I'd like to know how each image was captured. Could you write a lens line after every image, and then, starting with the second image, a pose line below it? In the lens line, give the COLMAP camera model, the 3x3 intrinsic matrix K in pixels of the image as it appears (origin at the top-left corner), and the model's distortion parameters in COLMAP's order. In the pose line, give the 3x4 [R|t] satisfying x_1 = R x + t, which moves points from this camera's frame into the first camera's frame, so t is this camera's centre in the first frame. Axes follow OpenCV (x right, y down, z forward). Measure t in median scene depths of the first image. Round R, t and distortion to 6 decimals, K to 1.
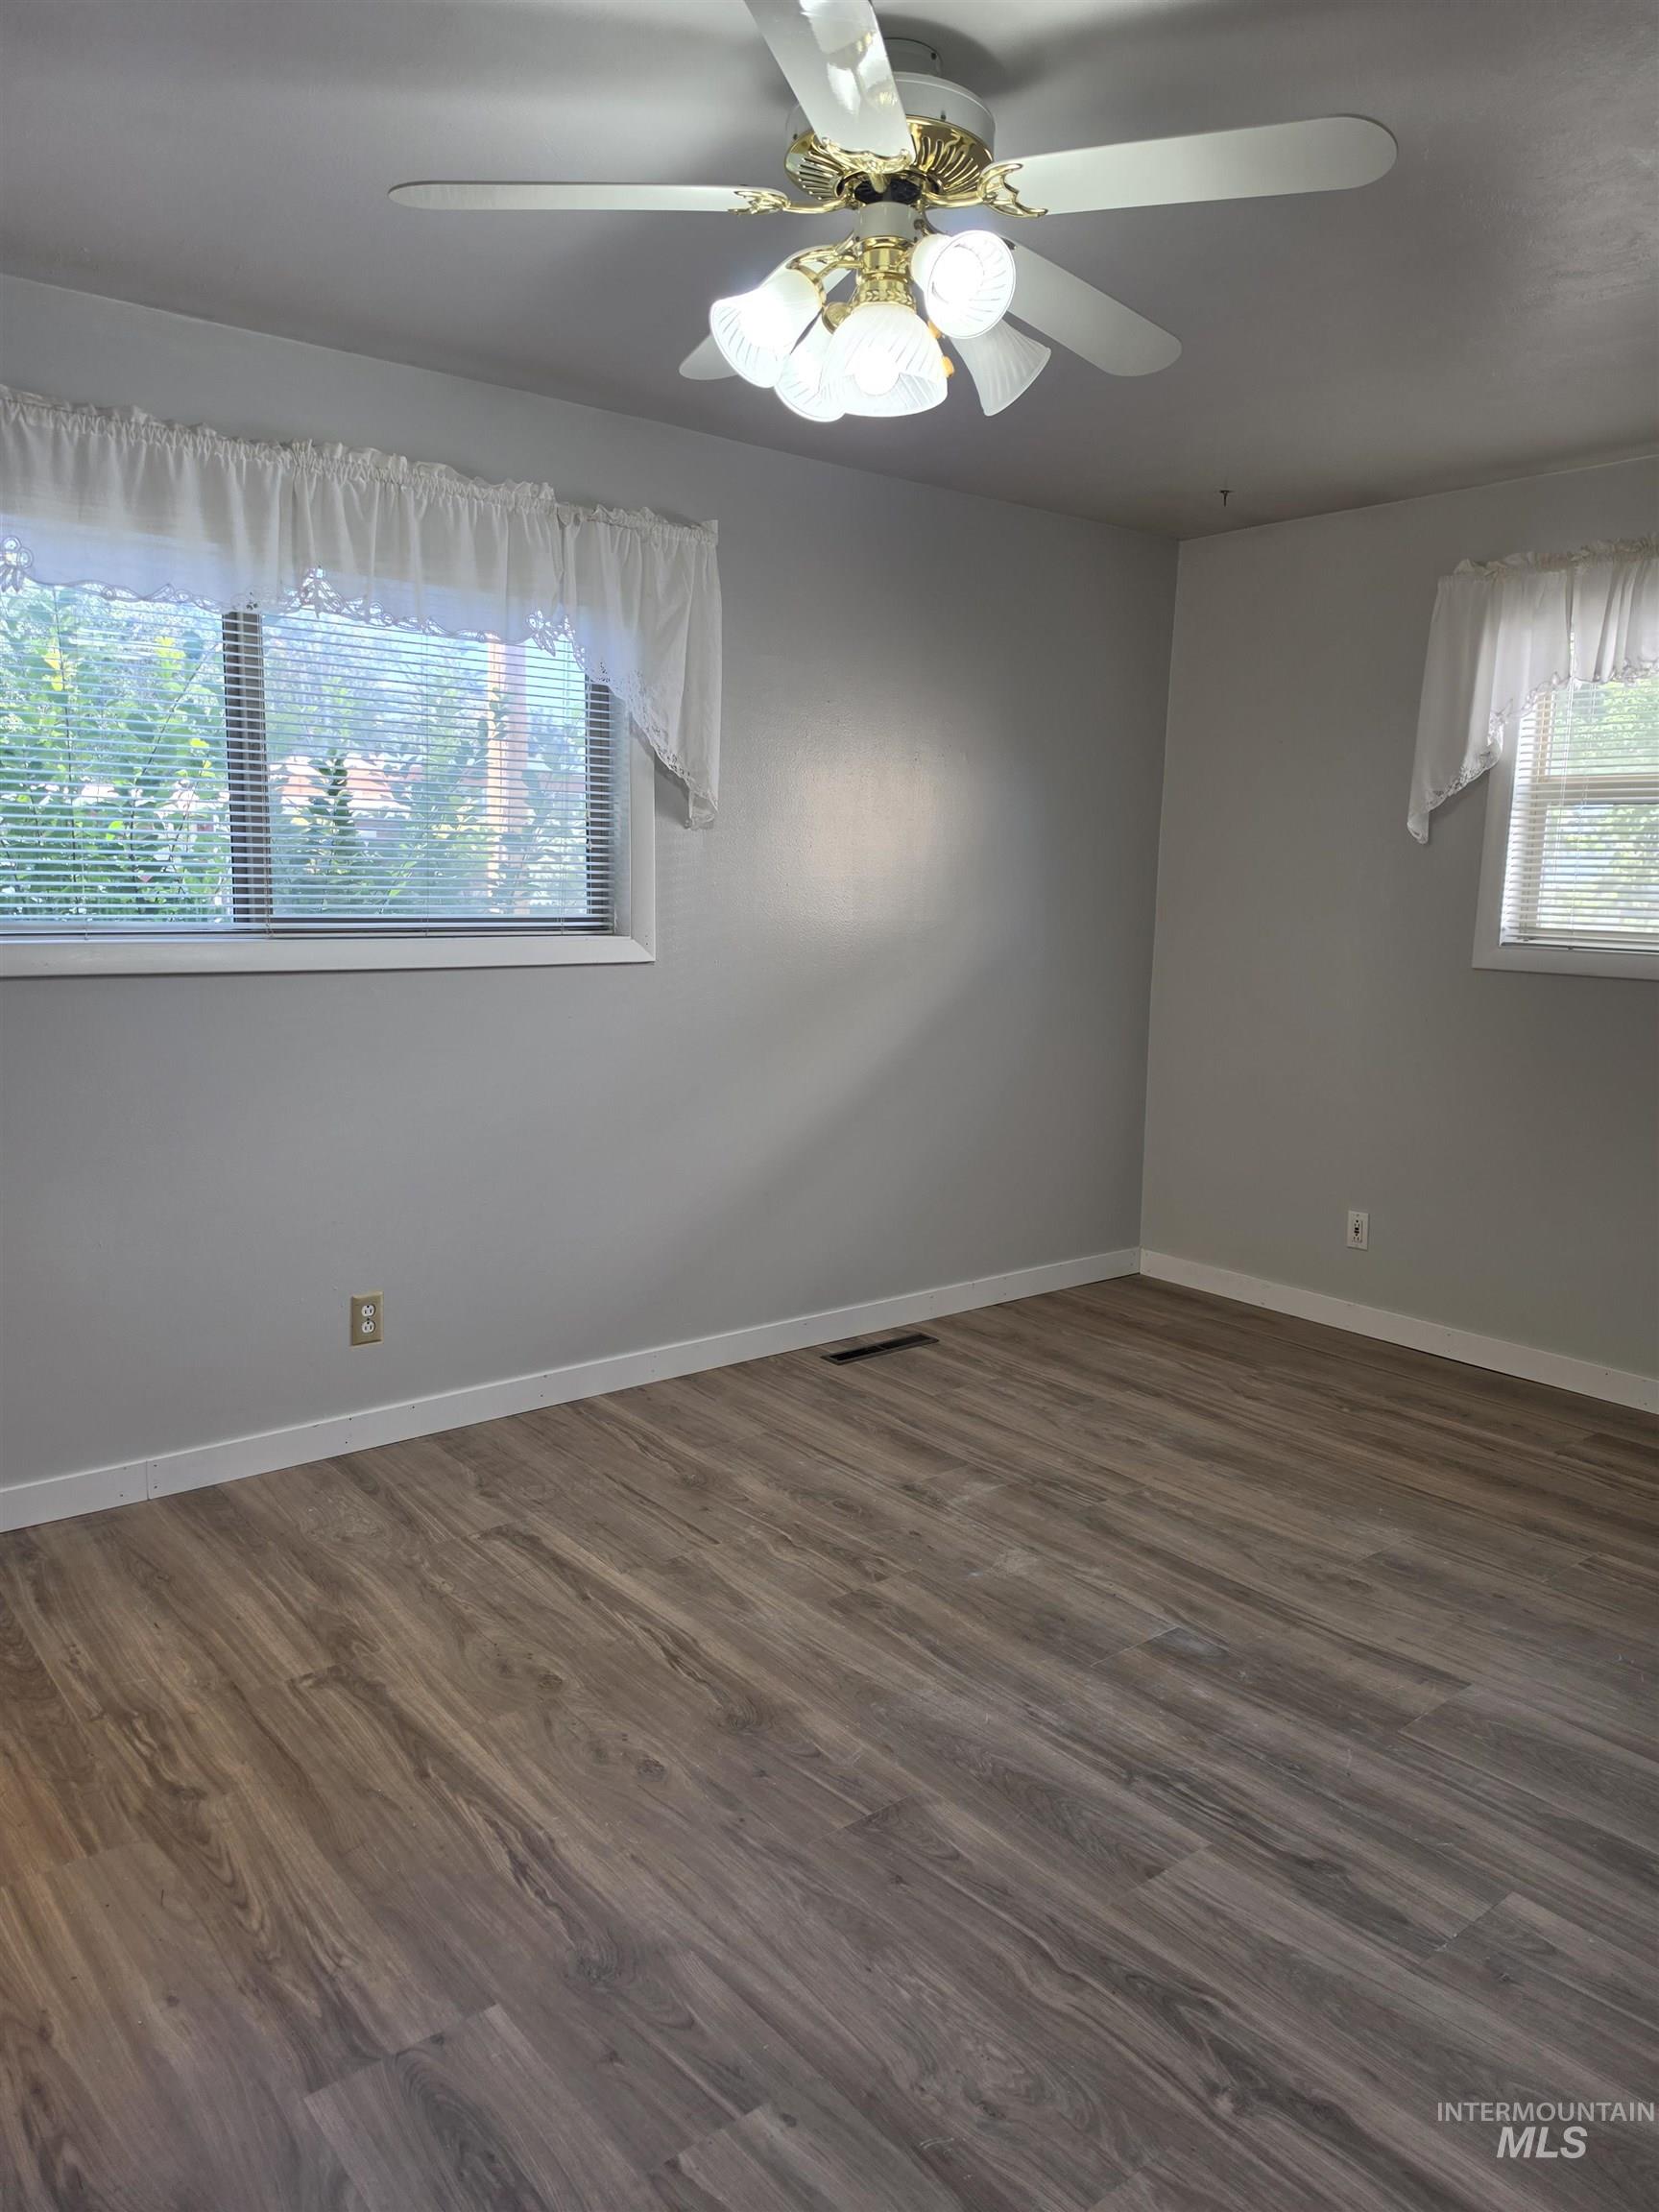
lens RADIAL K [[1531.1, 0, 834.9], [0, 1531.1, 1107.4], [0, 0, 1]] dist [0.075770, -0.110919]
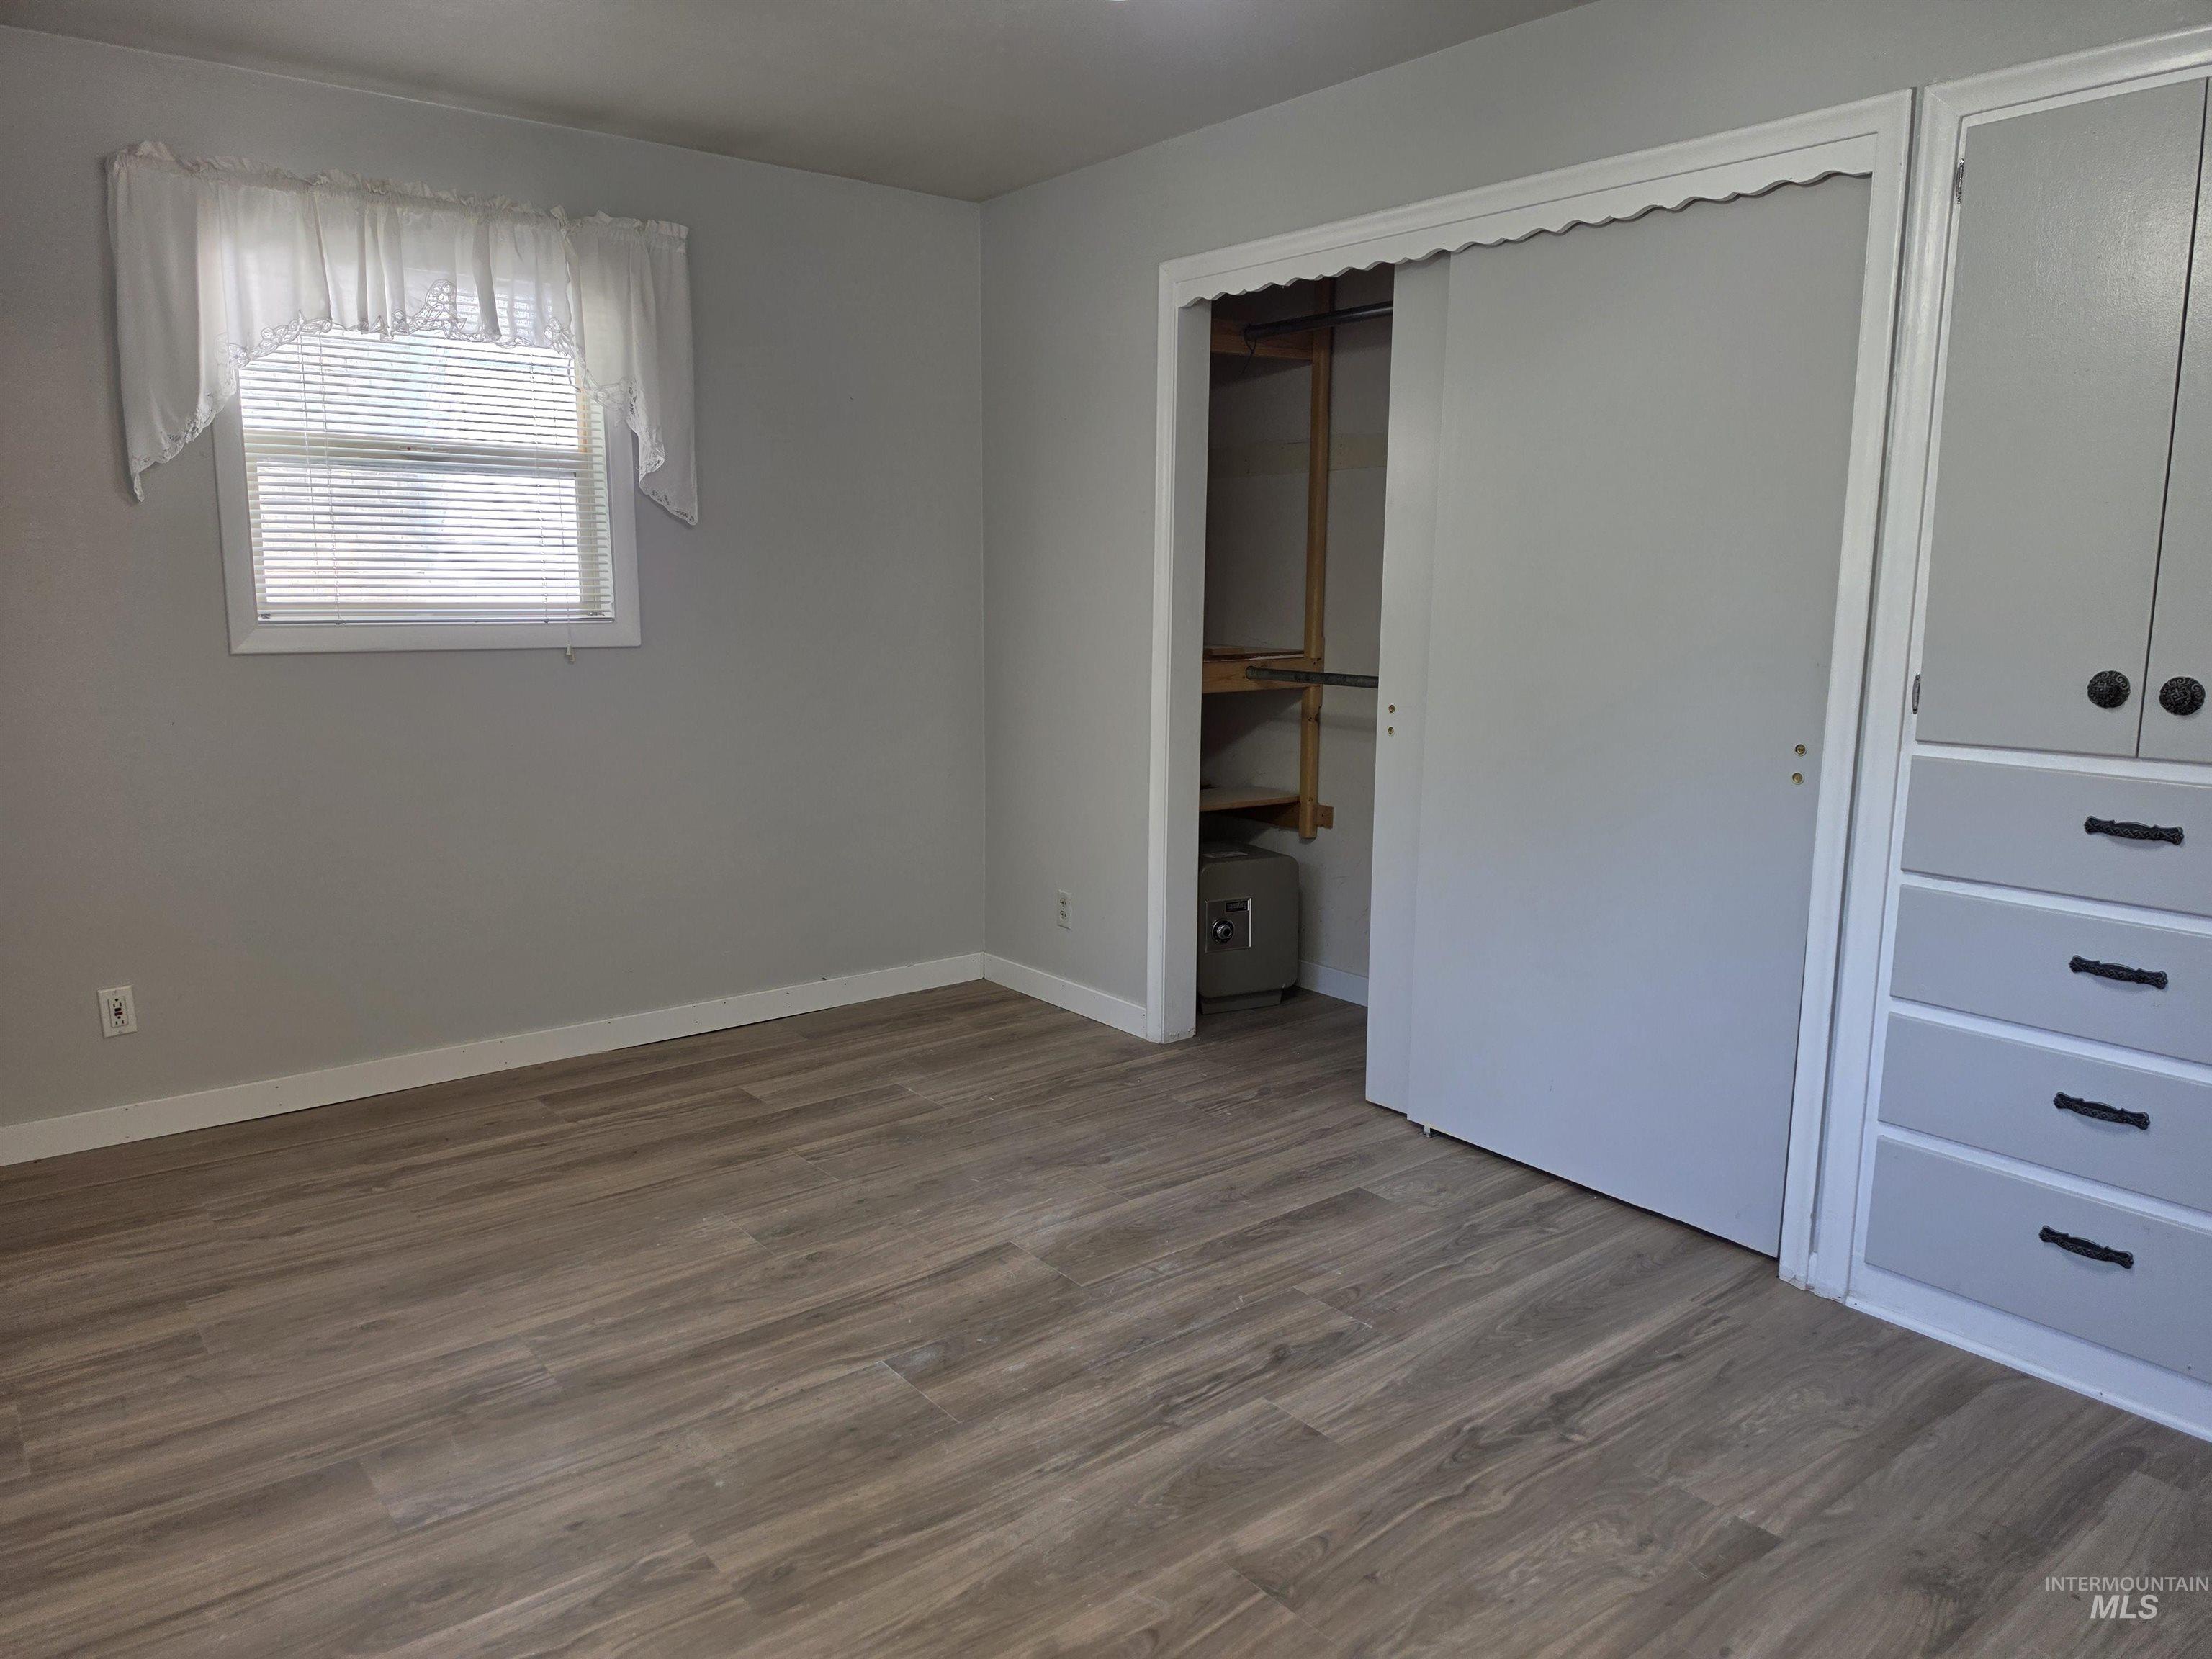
lens RADIAL K [[1531.1, 0, 1046.3], [0, 1531.1, 838.3], [0, 0, 1]] dist [0.075770, -0.110919]
pose [[0.021312, -0.190764, 0.981405, -0.614649], [0.146534, 0.971623, 0.185680, -0.124822], [-0.988976, 0.139852, 0.048660, 0.798312]]
